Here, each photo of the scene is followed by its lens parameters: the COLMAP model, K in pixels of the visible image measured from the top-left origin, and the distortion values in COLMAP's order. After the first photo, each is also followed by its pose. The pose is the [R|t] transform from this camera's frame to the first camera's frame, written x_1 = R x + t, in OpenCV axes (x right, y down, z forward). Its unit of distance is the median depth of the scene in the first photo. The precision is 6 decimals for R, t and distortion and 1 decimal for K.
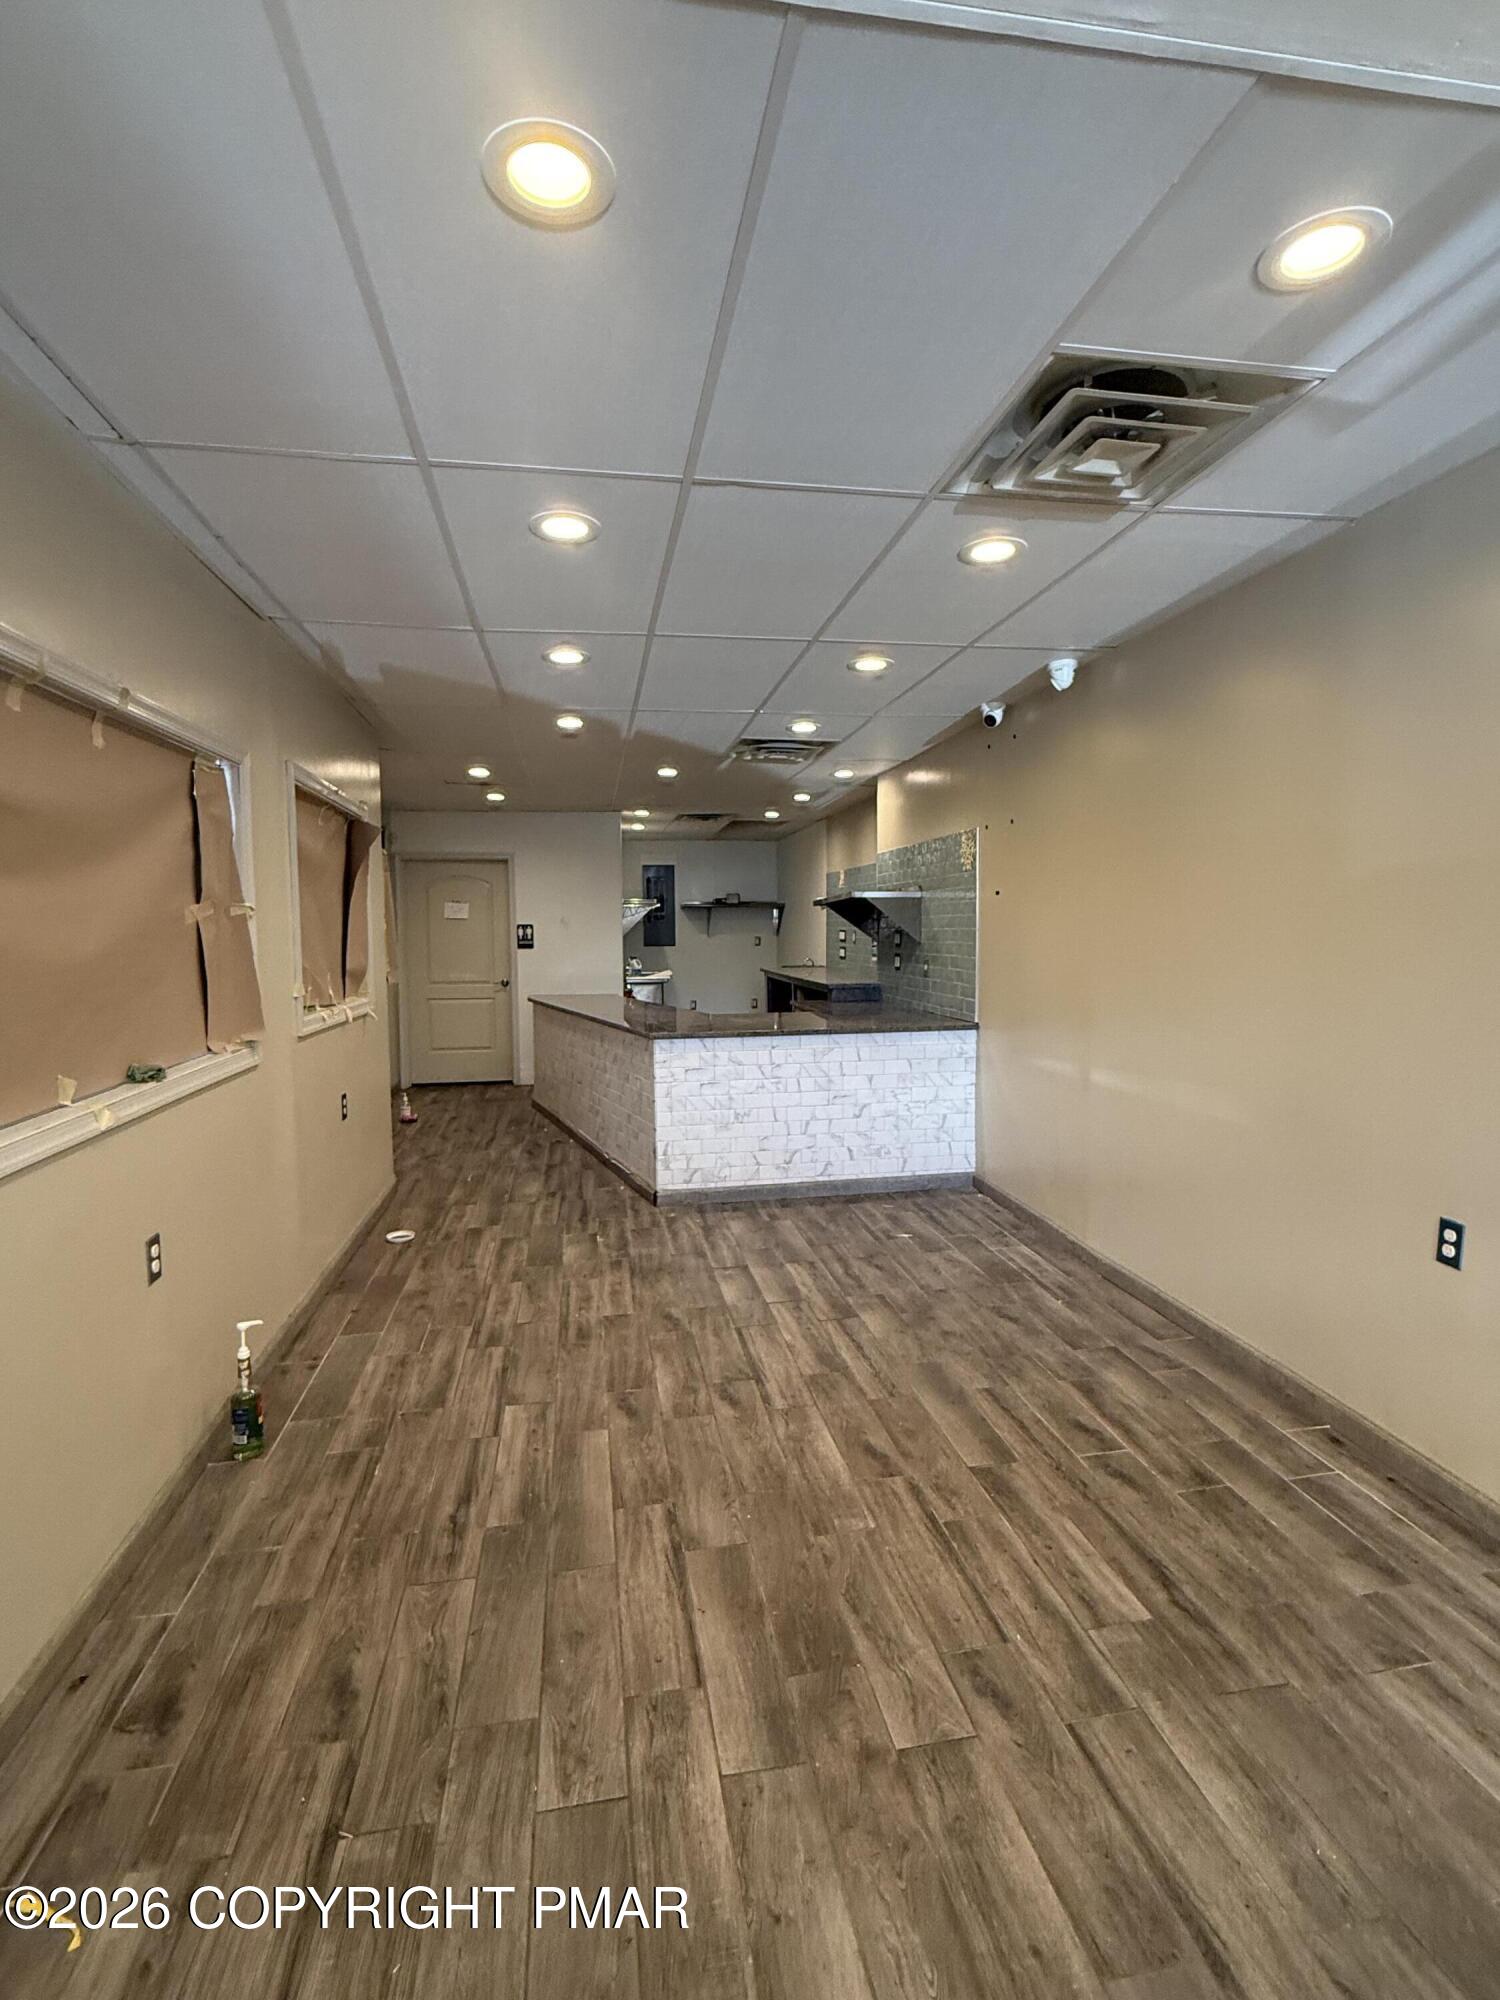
lens RADIAL K [[983.2, 0, 745.2], [0, 983.2, 997.5], [0, 0, 1]] dist [0.001936, 0.000315]
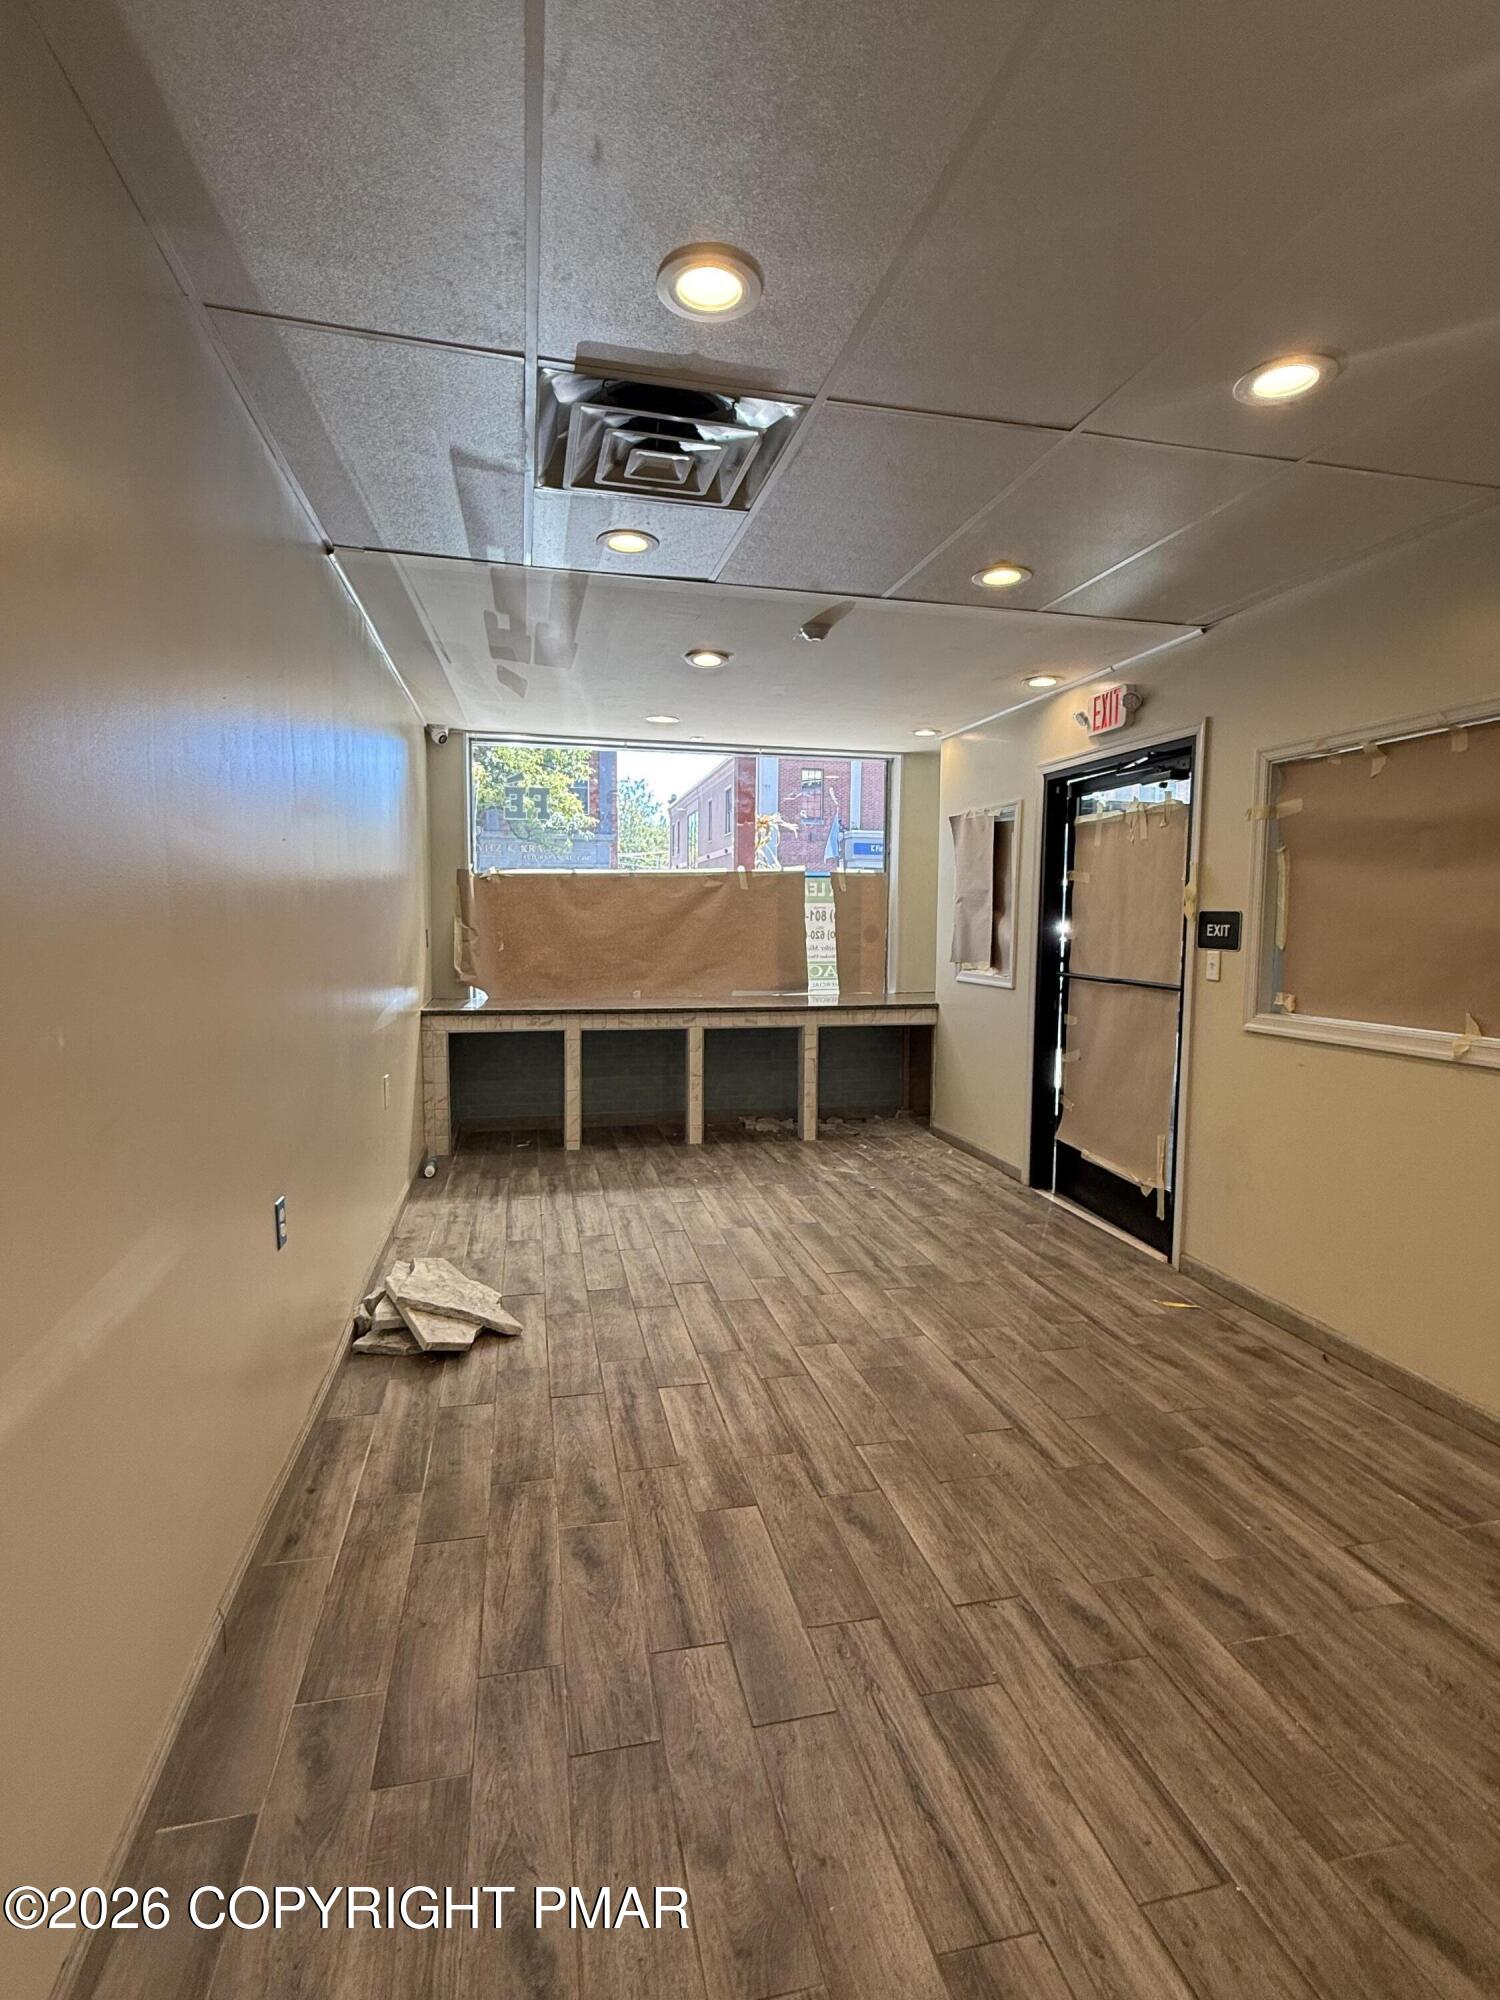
lens RADIAL K [[948.2, 0, 753.4], [0, 948.2, 997.8], [0, 0, 1]] dist [-0.002292, -0.000590]
pose [[-0.997987, 0.006629, -0.063069, 0.219814], [-0.003367, 0.987580, 0.157078, -0.087333], [0.063327, 0.156974, -0.985570, 1.391209]]
